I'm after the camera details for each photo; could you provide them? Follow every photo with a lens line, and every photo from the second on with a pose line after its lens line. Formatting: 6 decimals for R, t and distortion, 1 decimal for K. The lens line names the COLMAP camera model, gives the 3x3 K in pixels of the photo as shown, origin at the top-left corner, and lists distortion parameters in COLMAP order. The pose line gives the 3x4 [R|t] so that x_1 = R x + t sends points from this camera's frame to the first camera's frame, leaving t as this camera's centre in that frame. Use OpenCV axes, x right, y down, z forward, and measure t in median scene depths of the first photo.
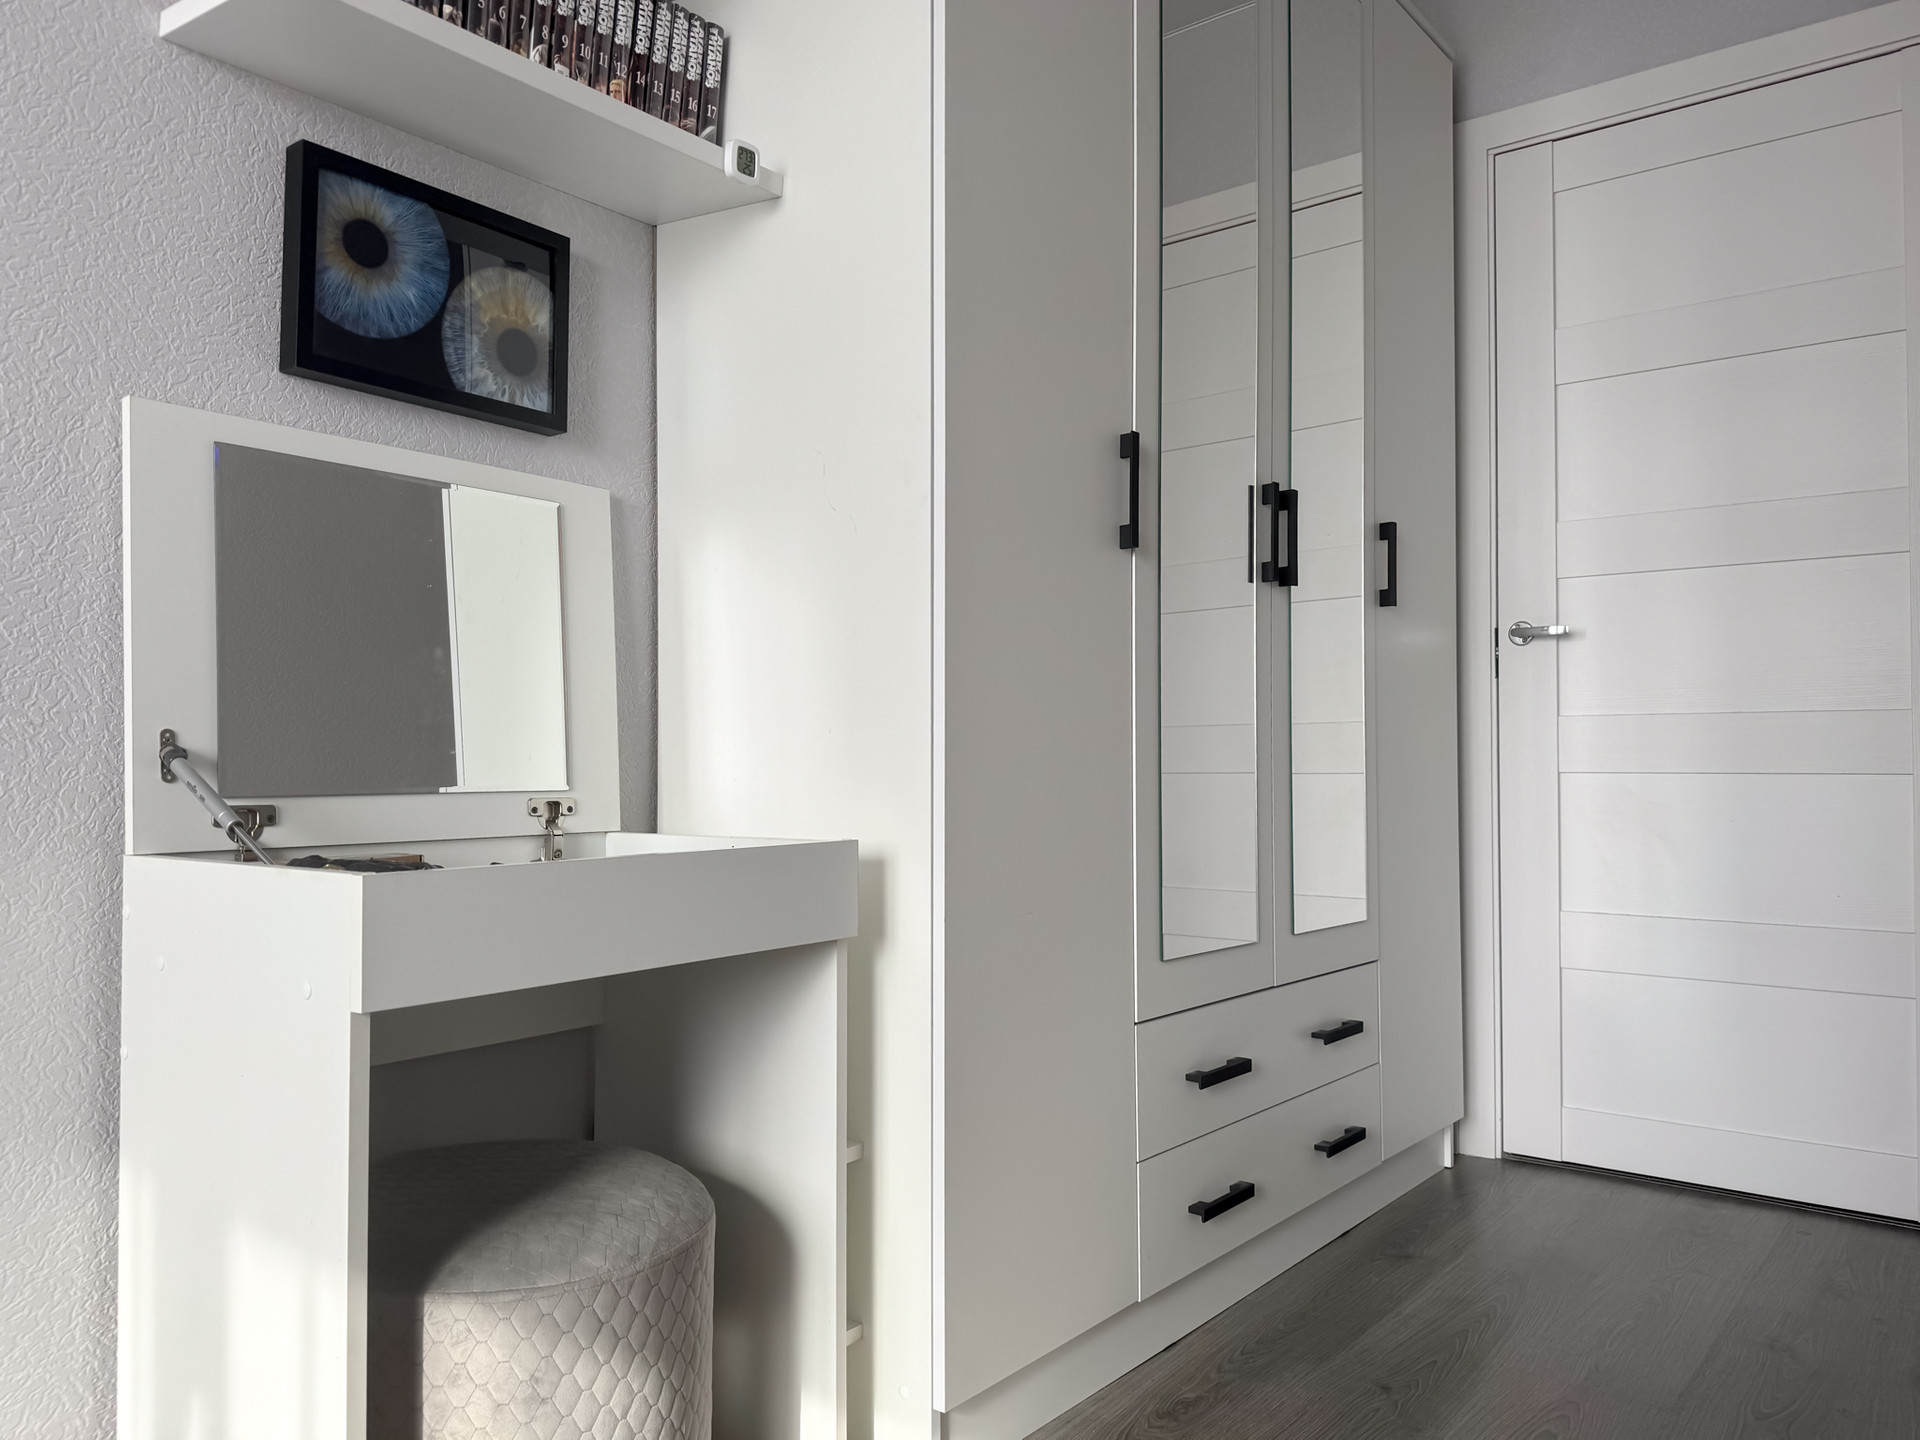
lens RADIAL K [[1322.6, 0, 943.8], [0, 1322.6, 717.2], [0, 0, 1]] dist [0.085485, -0.122672]
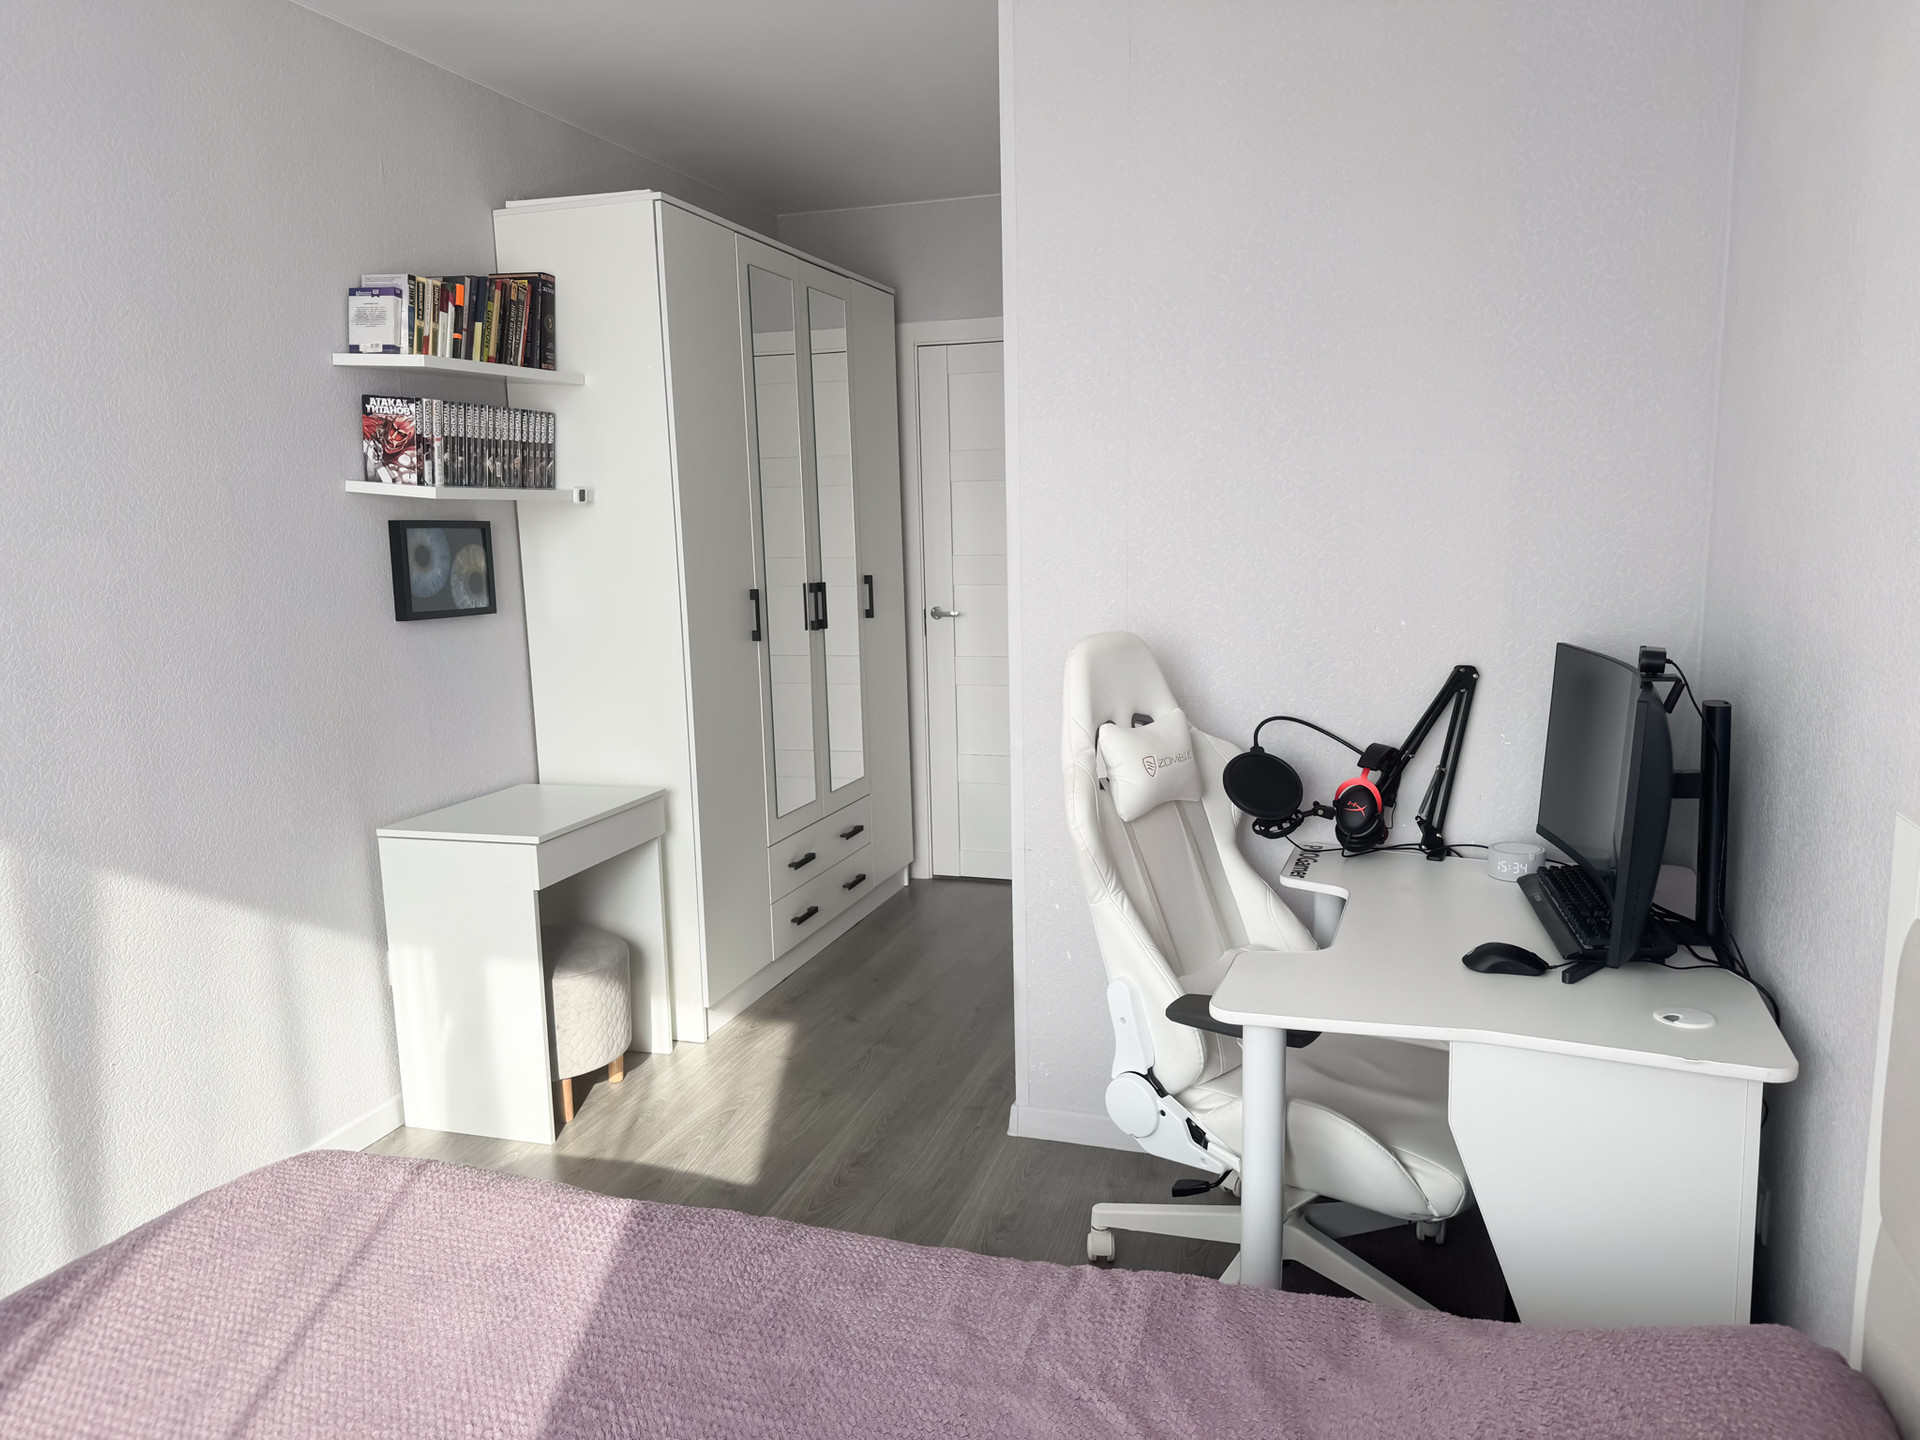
lens RADIAL K [[1322.6, 0, 943.8], [0, 1322.6, 717.2], [0, 0, 1]] dist [0.085485, -0.122672]
pose [[0.934092, -0.085521, 0.346638, -0.308128], [0.022007, 0.982833, 0.183178, -0.355803], [-0.356352, -0.163476, 0.919939, -1.041036]]
